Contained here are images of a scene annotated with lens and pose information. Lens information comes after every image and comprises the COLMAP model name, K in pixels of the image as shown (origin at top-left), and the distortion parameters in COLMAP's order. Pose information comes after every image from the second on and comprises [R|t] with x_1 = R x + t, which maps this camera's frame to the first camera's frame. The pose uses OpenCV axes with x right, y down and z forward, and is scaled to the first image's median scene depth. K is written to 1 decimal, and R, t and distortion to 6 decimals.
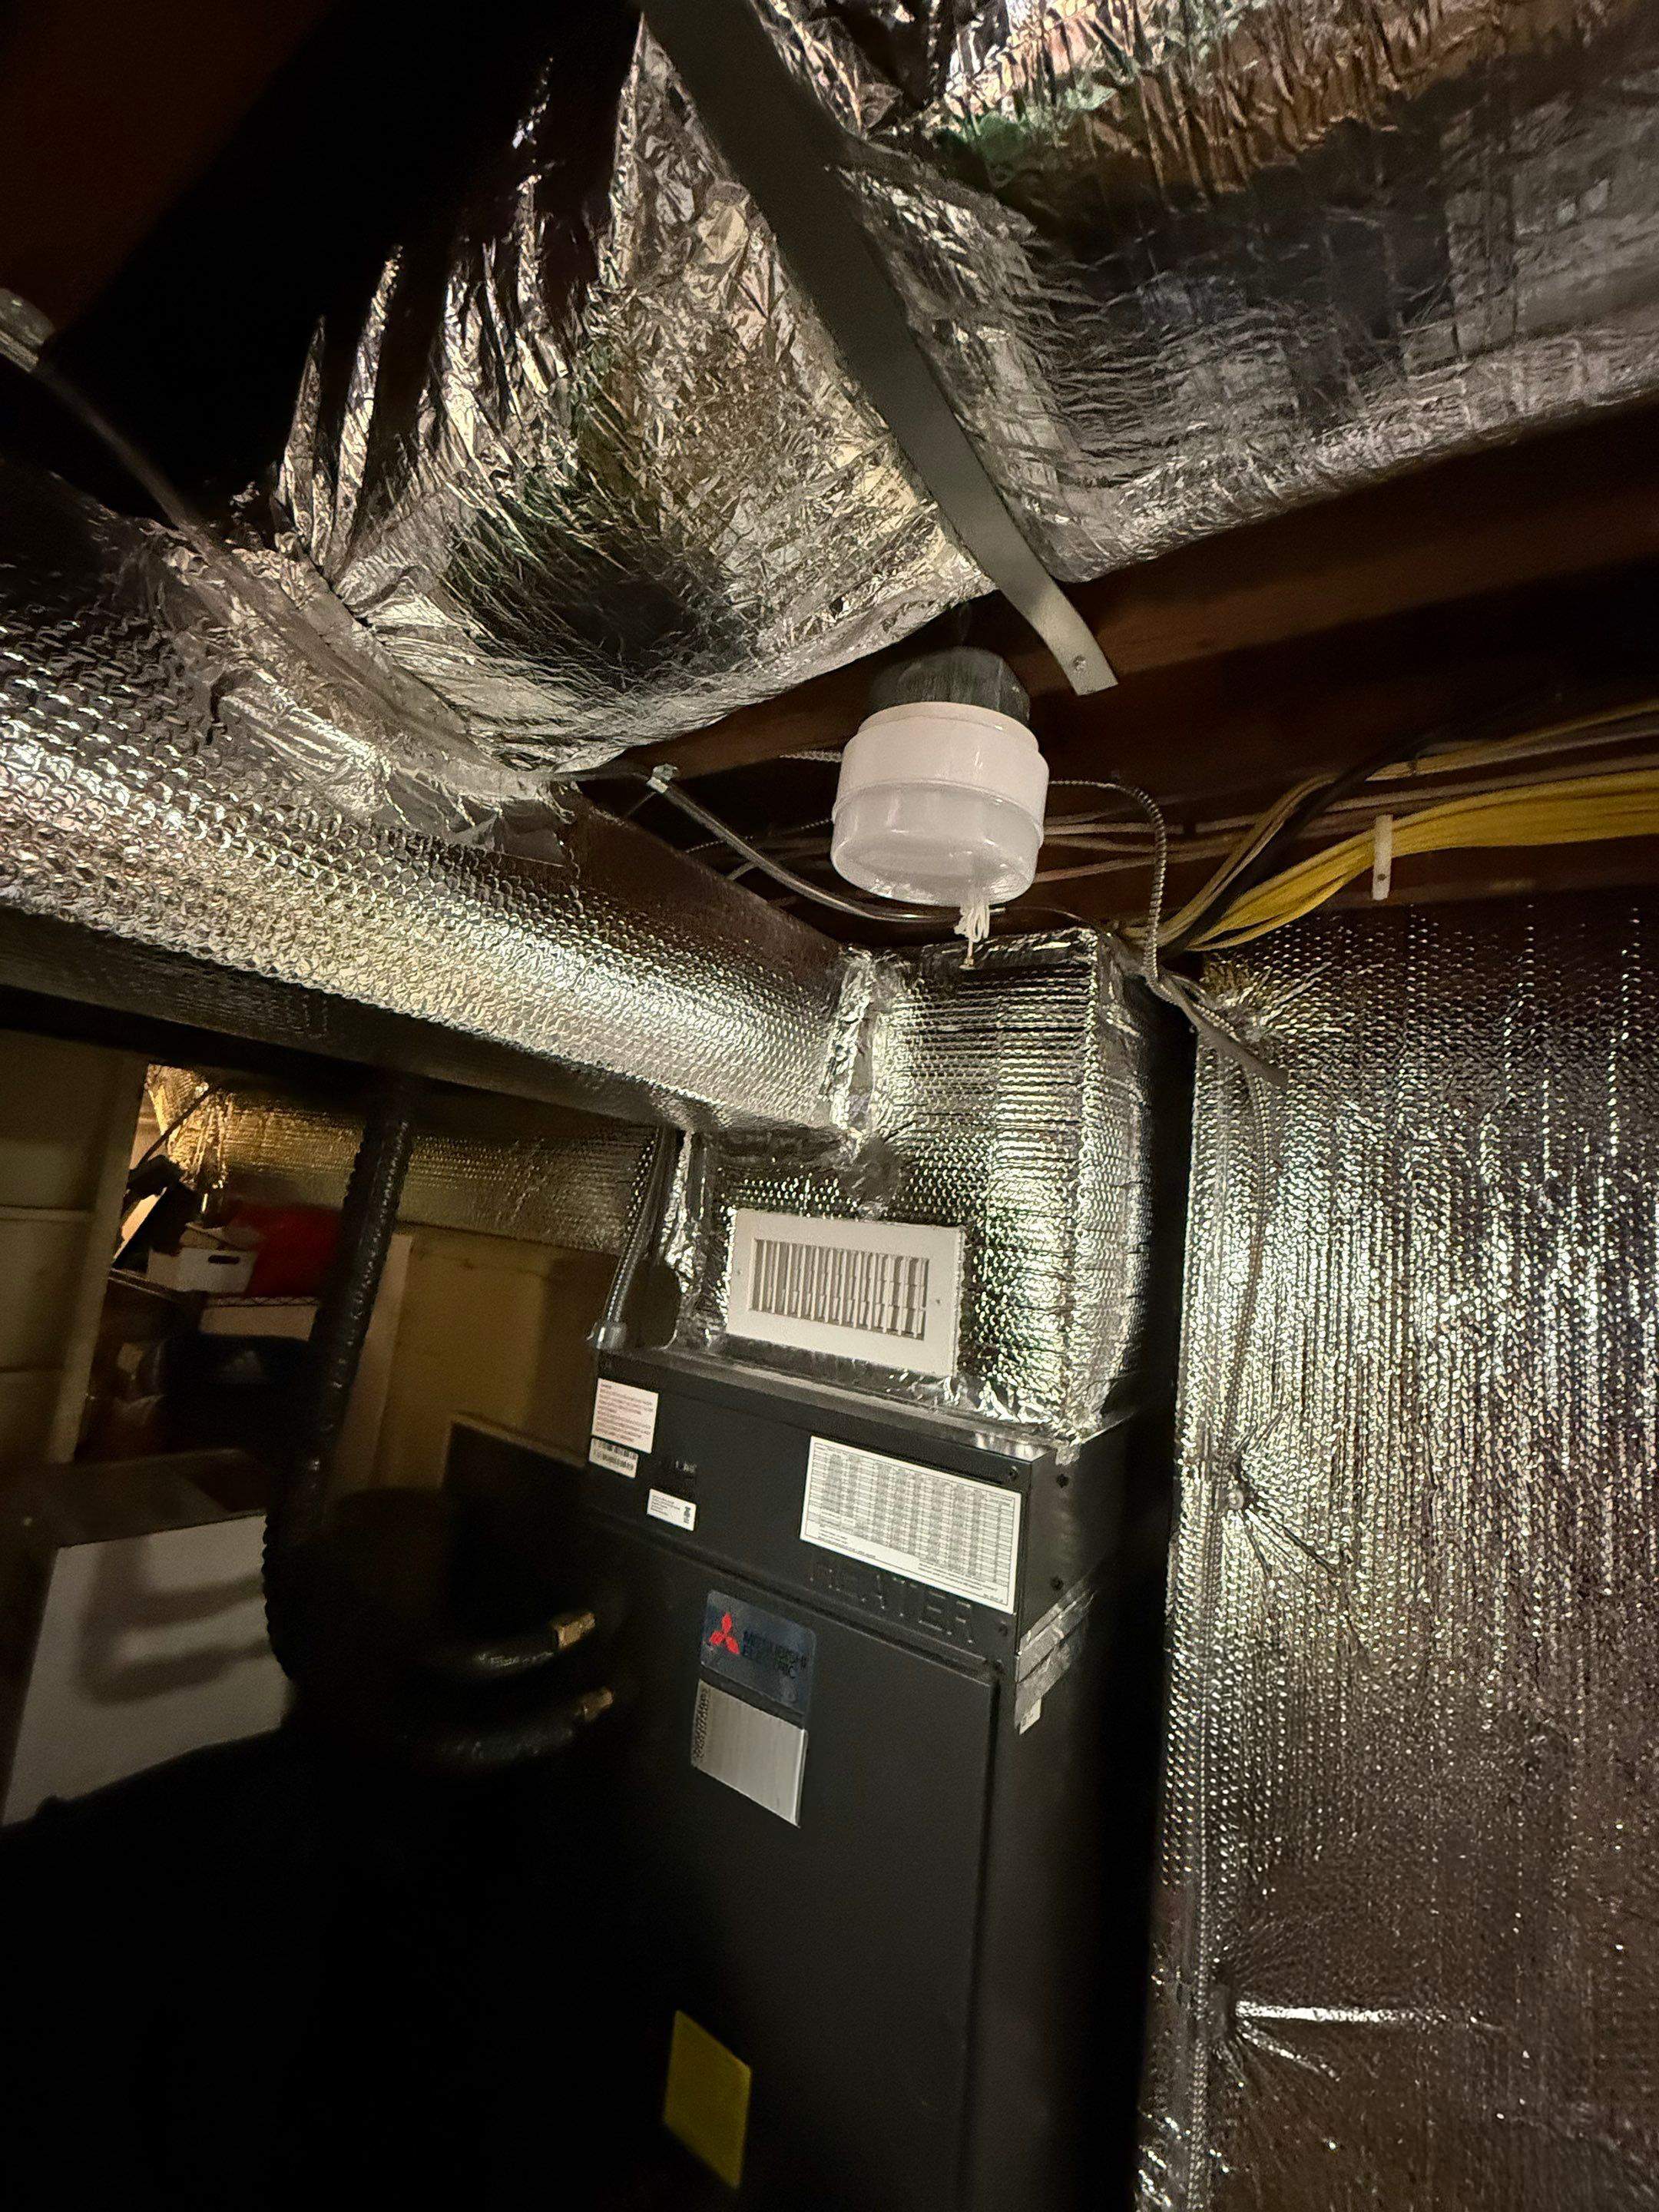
lens RADIAL K [[880.8, 0, 829.5], [0, 880.8, 1106.0], [0, 0, 1]] dist [-0.004093, 0.000010]
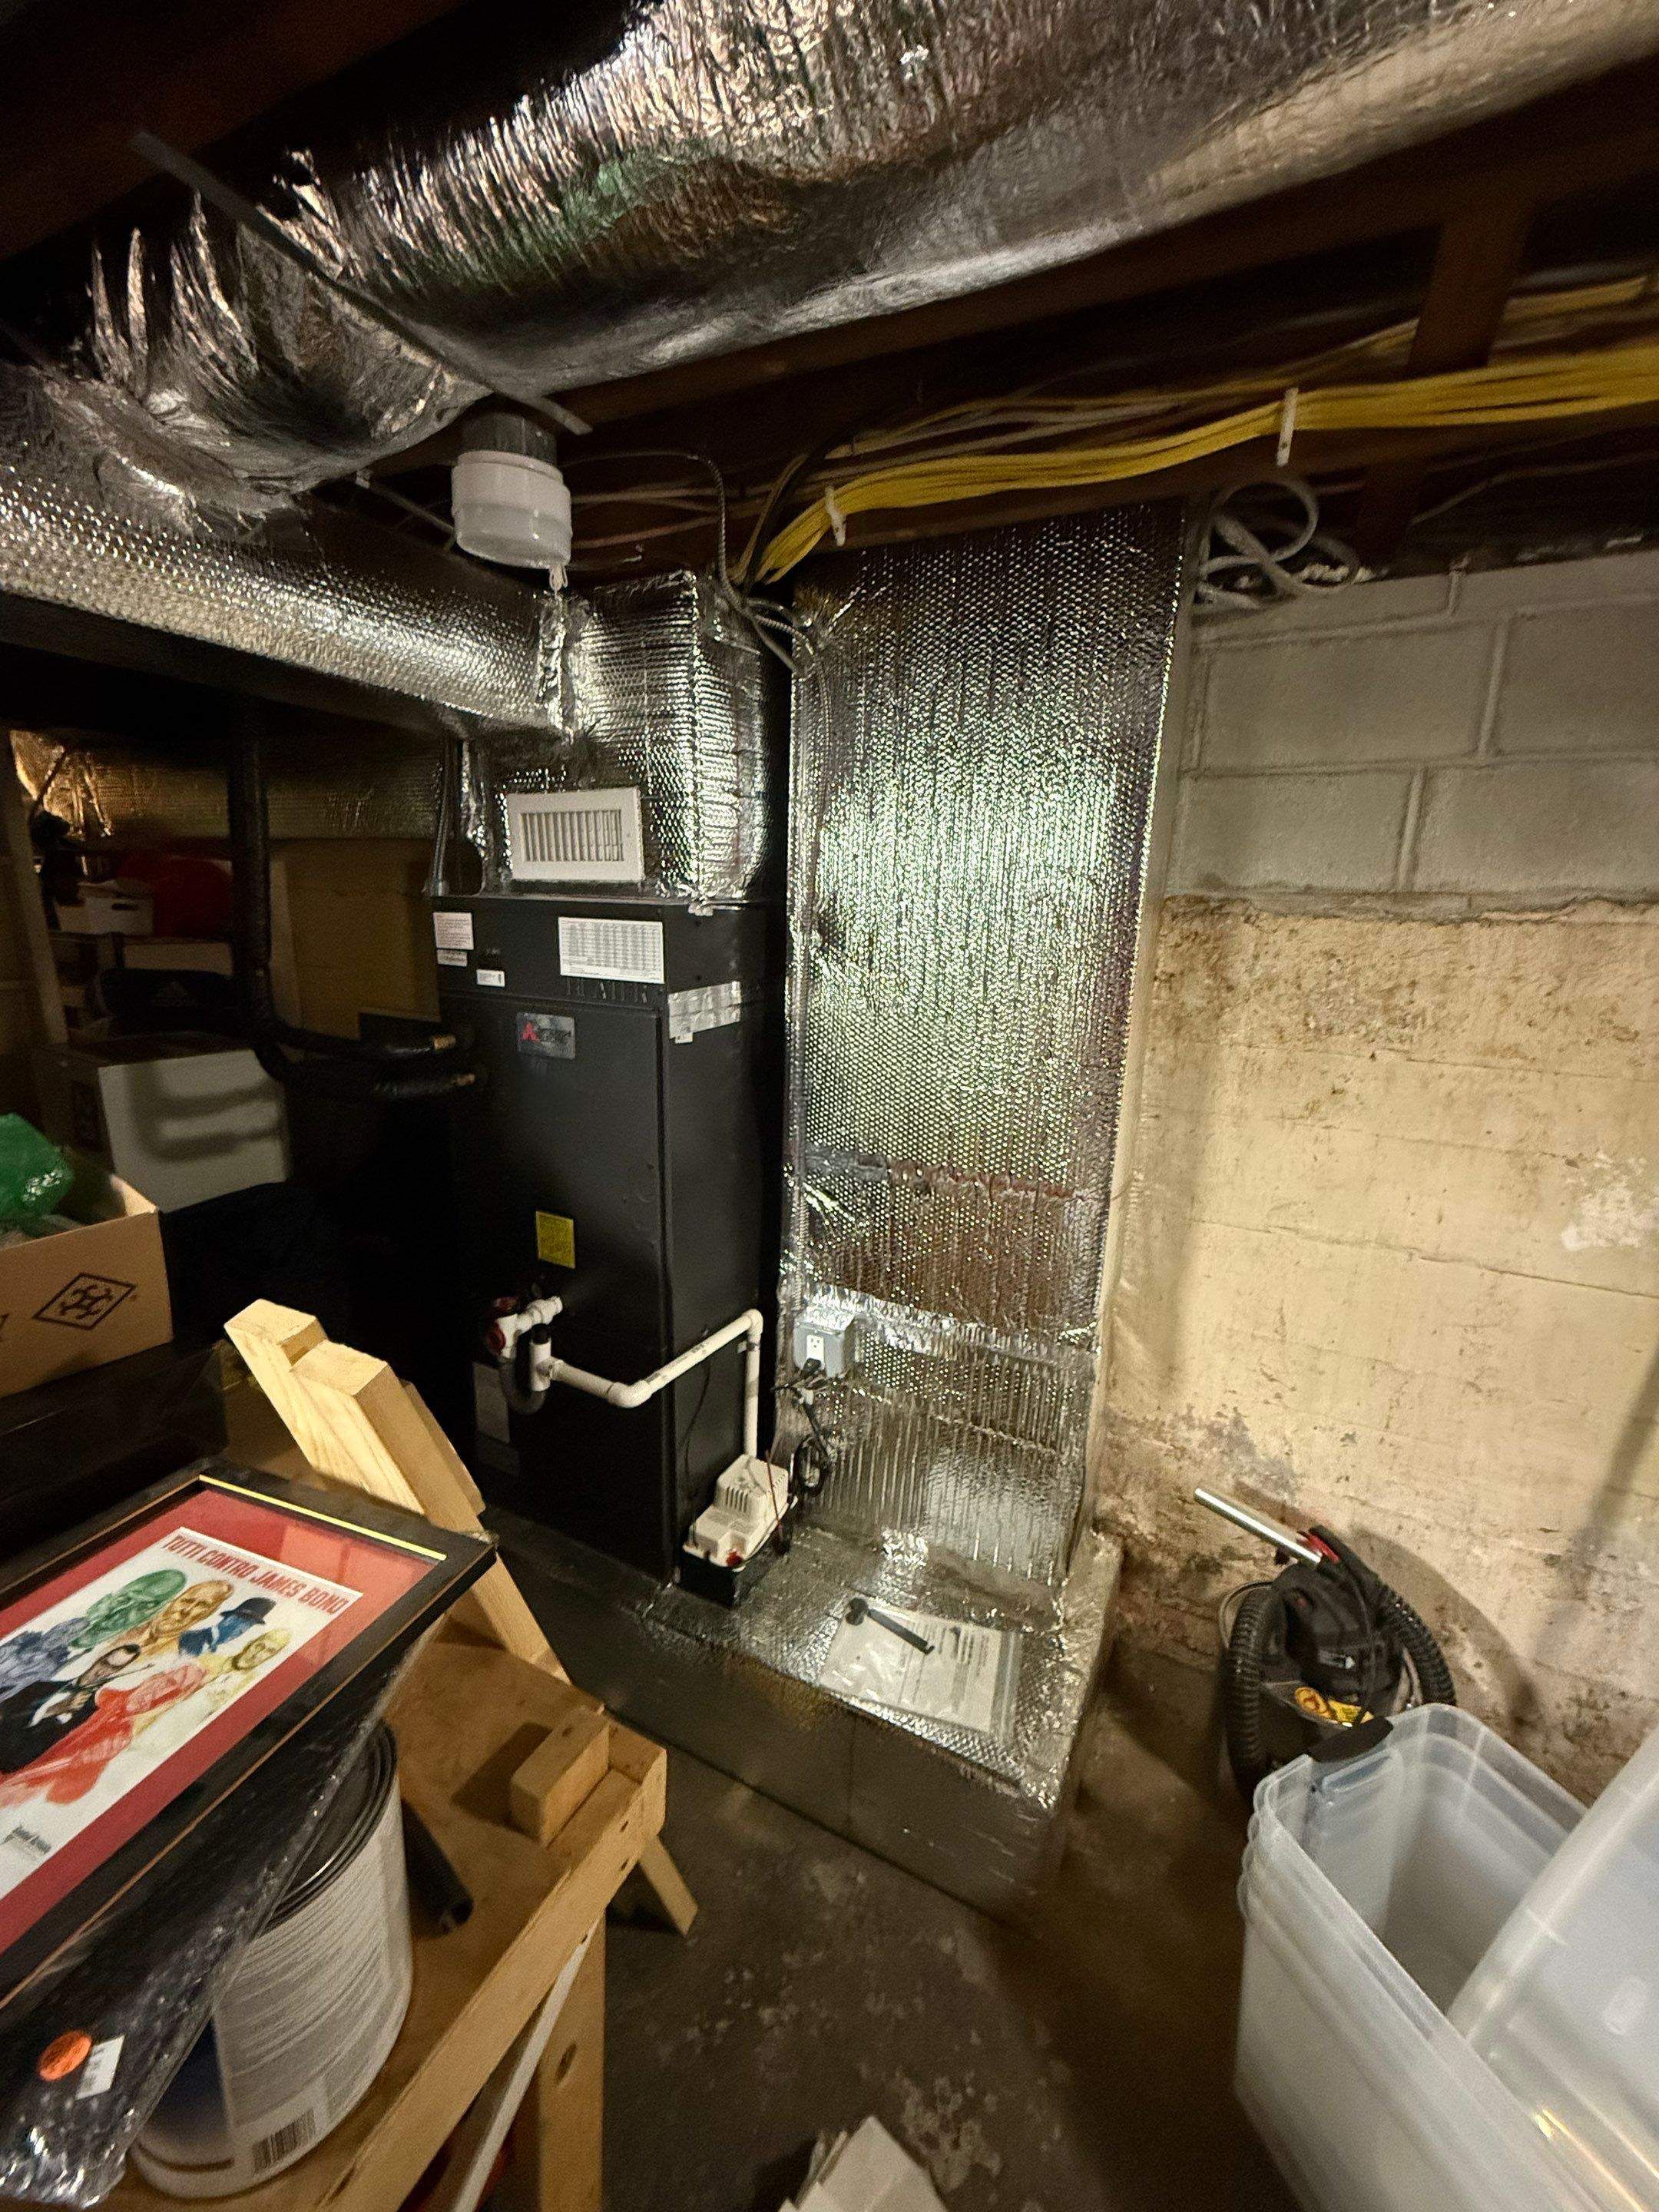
lens RADIAL K [[871.3, 0, 829.5], [0, 871.3, 1106.0], [0, 0, 1]] dist [-0.002193, -0.000126]
pose [[0.990511, -0.101518, 0.092643, 0.315423], [0.060654, 0.927779, 0.368167, 0.123759], [-0.123327, -0.359054, 0.925133, -0.791814]]
